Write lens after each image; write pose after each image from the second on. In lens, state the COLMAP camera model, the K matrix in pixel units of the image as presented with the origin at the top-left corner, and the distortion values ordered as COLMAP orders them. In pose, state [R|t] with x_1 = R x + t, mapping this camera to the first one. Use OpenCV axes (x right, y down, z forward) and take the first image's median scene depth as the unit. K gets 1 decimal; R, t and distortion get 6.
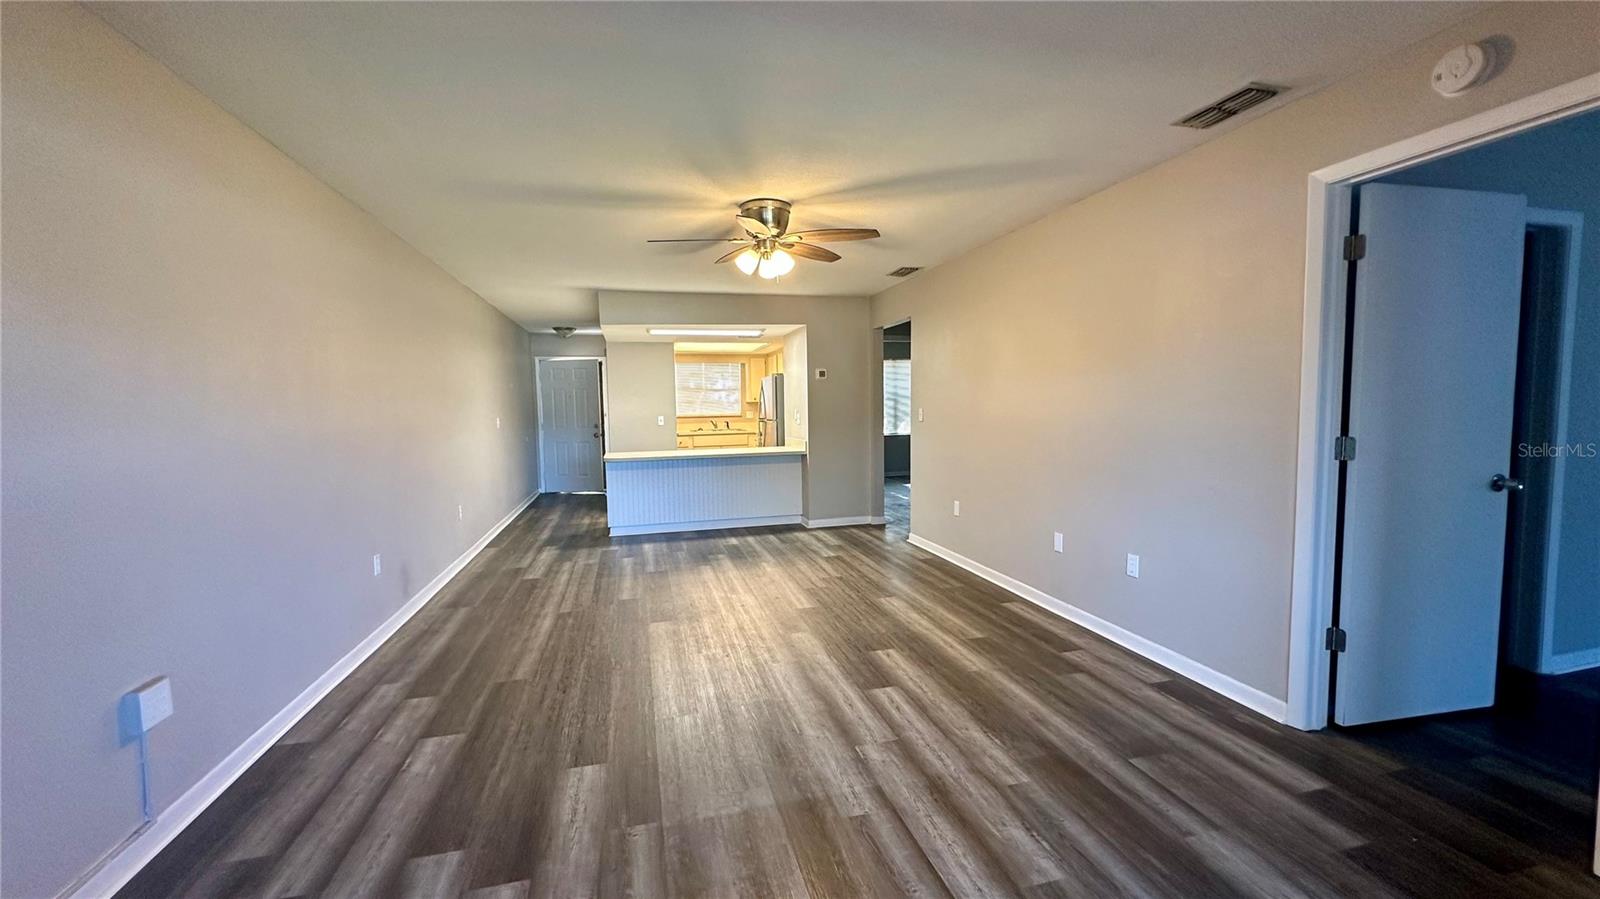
lens RADIAL K [[636.8, 0, 790.0], [0, 636.8, 448.7], [0, 0, 1]] dist [-0.002917, -0.000569]
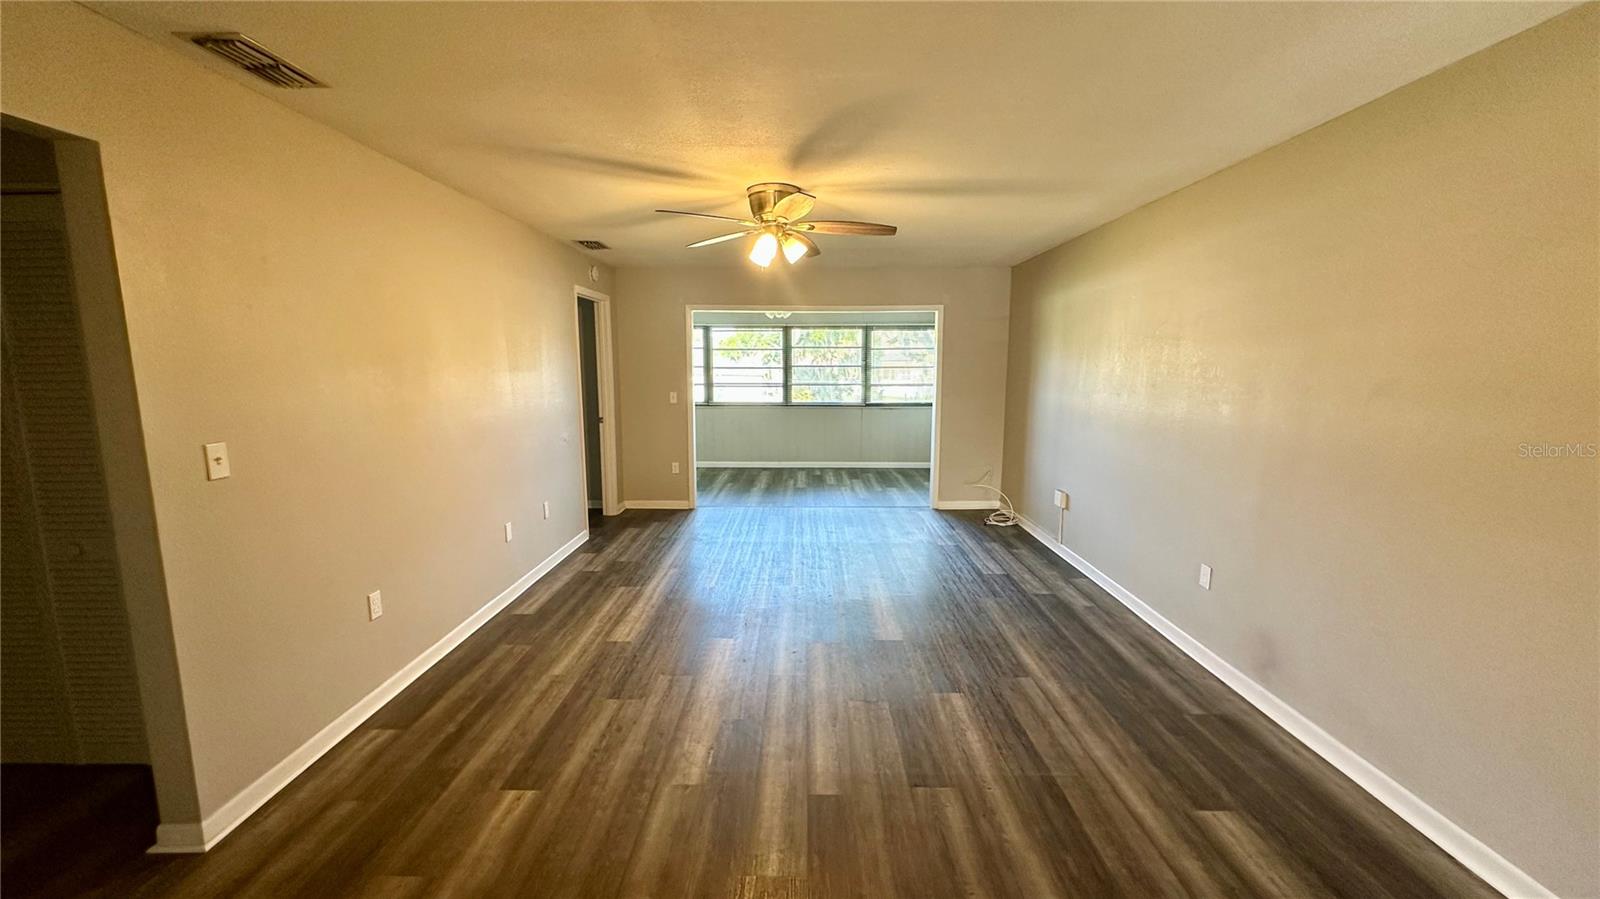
lens RADIAL K [[636.8, 0, 796.6], [0, 636.8, 450.1], [0, 0, 1]] dist [-0.002917, -0.000569]
pose [[-0.967967, -0.018944, 0.250363, -0.276356], [0.032256, 0.979505, 0.198822, -0.166493], [-0.248999, 0.200529, -0.947517, 1.724997]]
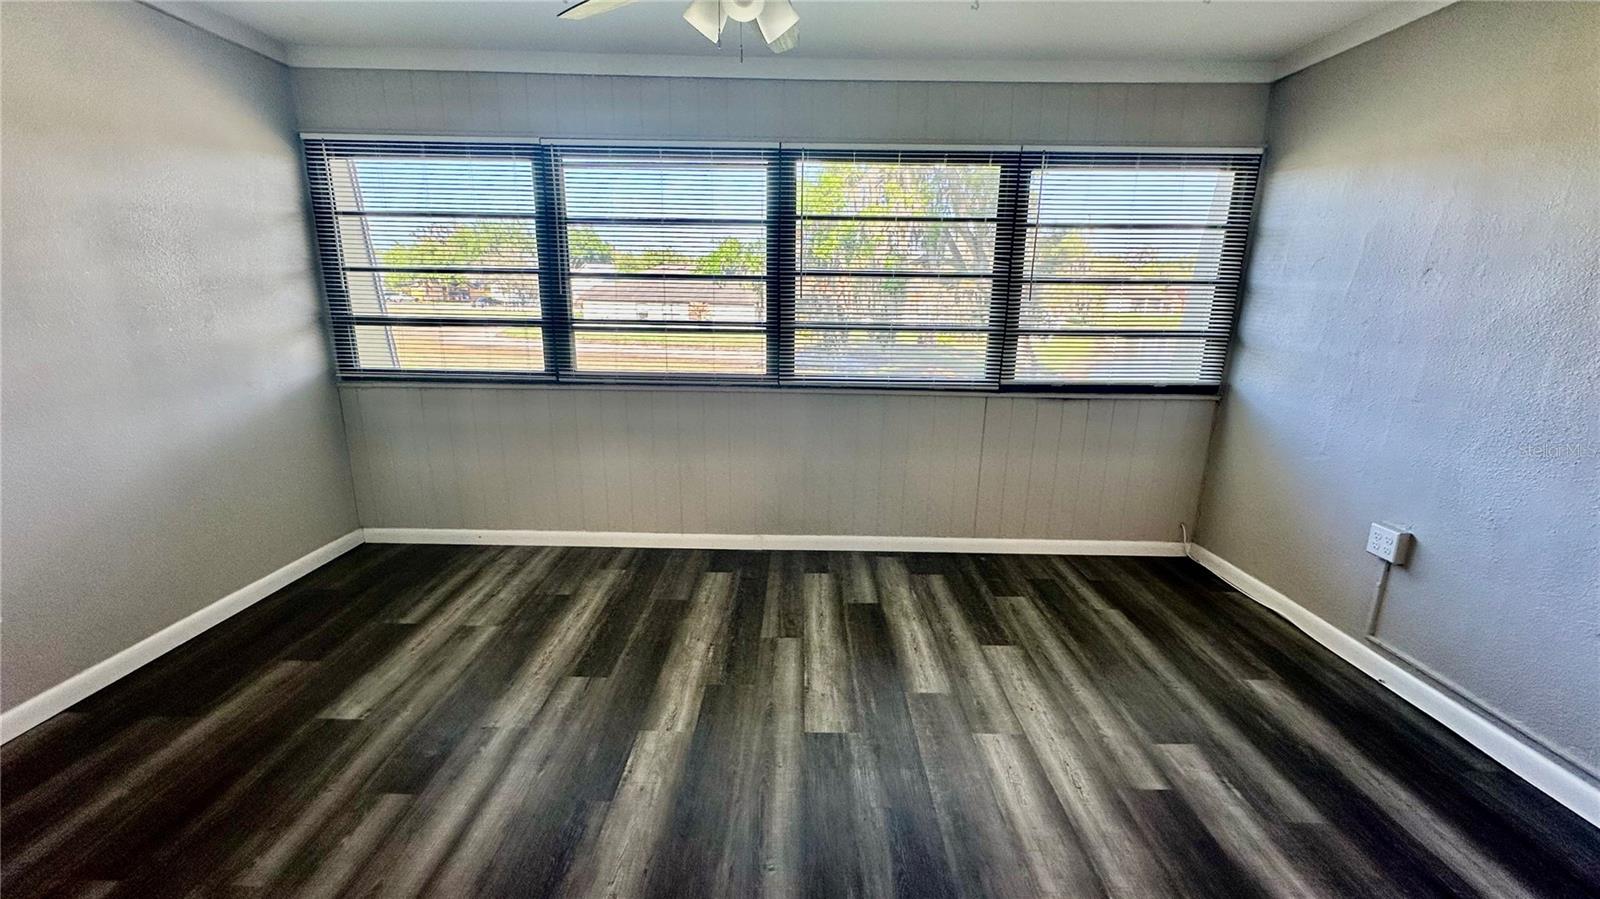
lens RADIAL K [[636.8, 0, 798.5], [0, 636.8, 449.3], [0, 0, 1]] dist [-0.002917, -0.000569]
pose [[-0.968848, -0.057155, 0.240970, 0.108160], [0.019316, 0.952601, 0.303610, -0.040249], [-0.246901, 0.298806, -0.921821, 0.302662]]
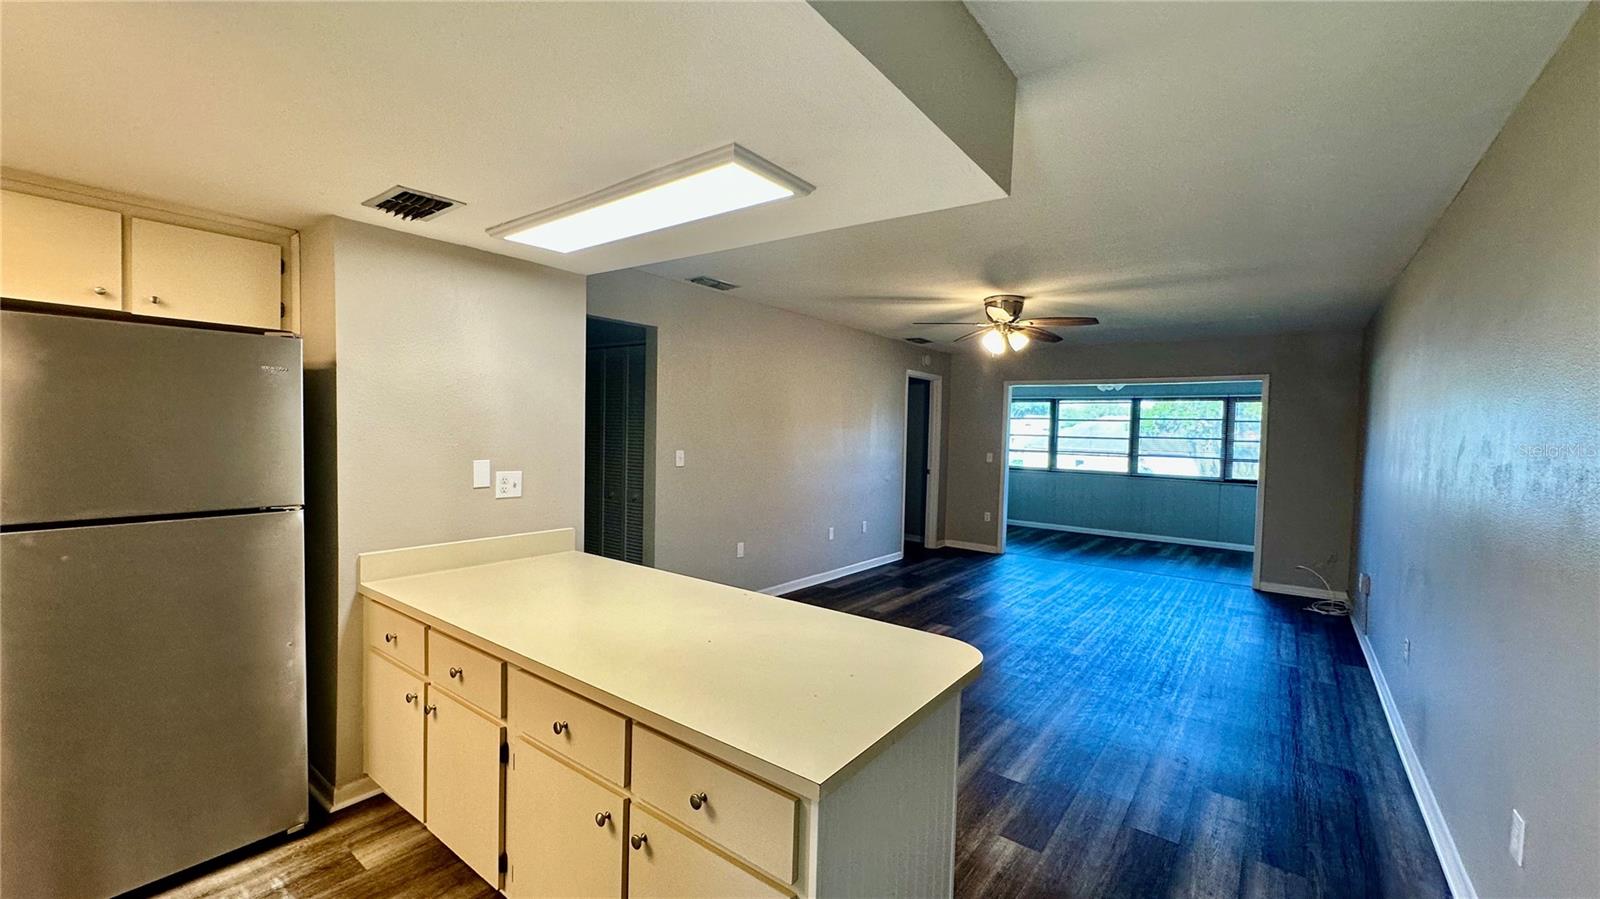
lens RADIAL K [[636.8, 0, 798.7], [0, 636.8, 452.9], [0, 0, 1]] dist [-0.002917, -0.000569]
pose [[-0.627746, -0.030647, 0.777814, -0.696314], [0.035777, 0.997033, 0.068159, -0.152048], [-0.777595, 0.070614, -0.624787, 1.895299]]
